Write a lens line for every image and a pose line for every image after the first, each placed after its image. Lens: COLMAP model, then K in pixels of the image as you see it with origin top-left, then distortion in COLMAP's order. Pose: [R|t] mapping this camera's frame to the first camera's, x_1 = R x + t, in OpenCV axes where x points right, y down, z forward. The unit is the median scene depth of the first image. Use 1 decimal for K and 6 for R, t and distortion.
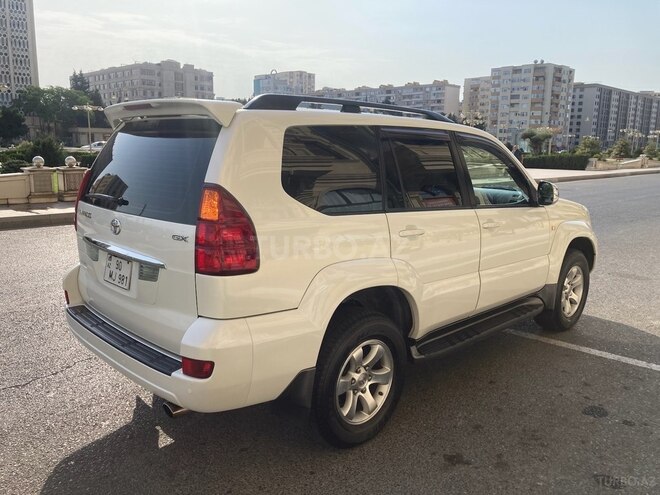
lens RADIAL K [[542.2, 0, 326.3], [0, 542.2, 245.9], [0, 0, 1]] dist [0.011309, 0.007230]
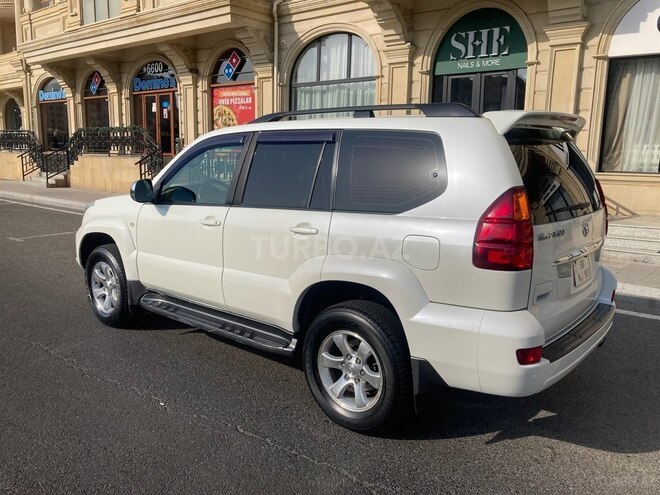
lens RADIAL K [[539.2, 0, 330.0], [0, 539.2, 247.5], [0, 0, 1]] dist [0.018800, -0.004750]
pose [[-0.100375, -0.192858, 0.976079, -0.079190], [0.166018, 0.964034, 0.207550, -0.017539], [-0.981001, 0.182880, -0.064747, 0.089075]]
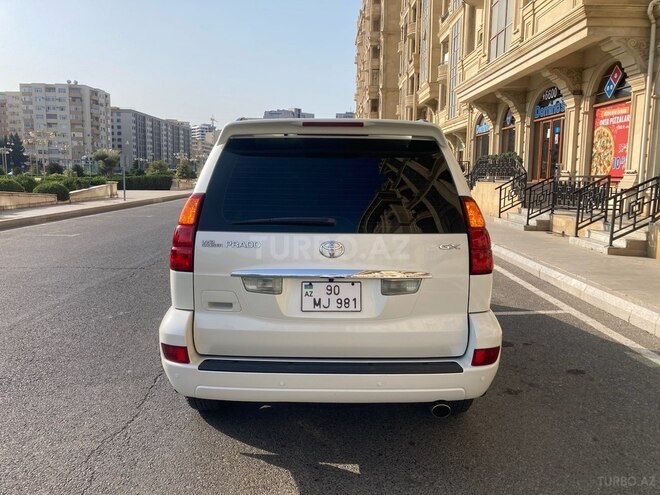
lens RADIAL K [[547.1, 0, 333.6], [0, 547.1, 244.8], [0, 0, 1]] dist [0.009643, 0.003694]
pose [[0.691421, -0.101663, 0.715264, -0.059812], [0.132210, 0.991136, 0.013072, -0.003077], [-0.710252, 0.085527, 0.698733, 0.018837]]
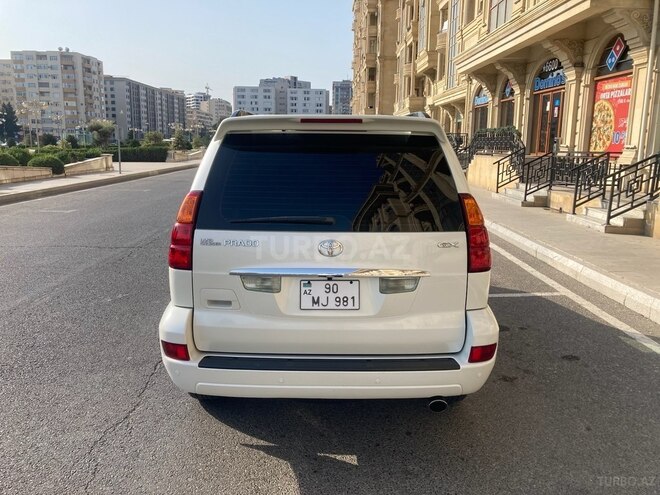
lens RADIAL K [[546.4, 0, 331.2], [0, 546.4, 245.4], [0, 0, 1]] dist [0.017415, -0.009403]
pose [[0.690225, -0.141542, 0.709616, -0.059551], [0.132682, 0.988811, 0.068174, -0.005865], [-0.711326, 0.047098, 0.701283, 0.018810]]
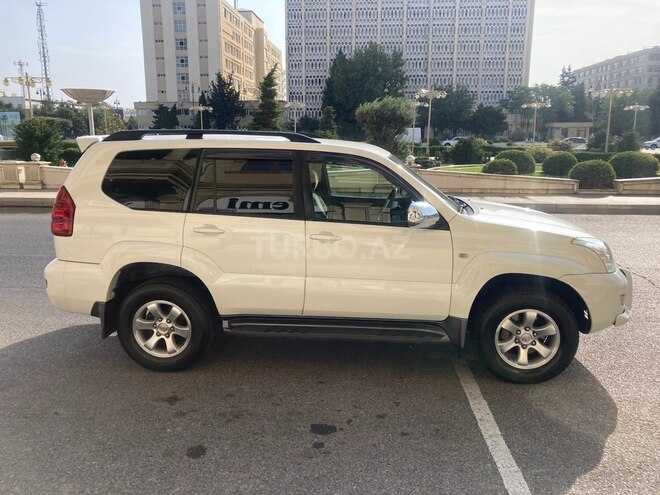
lens RADIAL K [[539.2, 0, 330.0], [0, 539.2, 247.5], [0, 0, 1]] dist [0.018800, -0.004750]
pose [[0.659341, 0.141327, -0.738442, 0.083237], [-0.129827, 0.988822, 0.073326, -0.007431], [0.740550, 0.047522, 0.670319, 0.021884]]
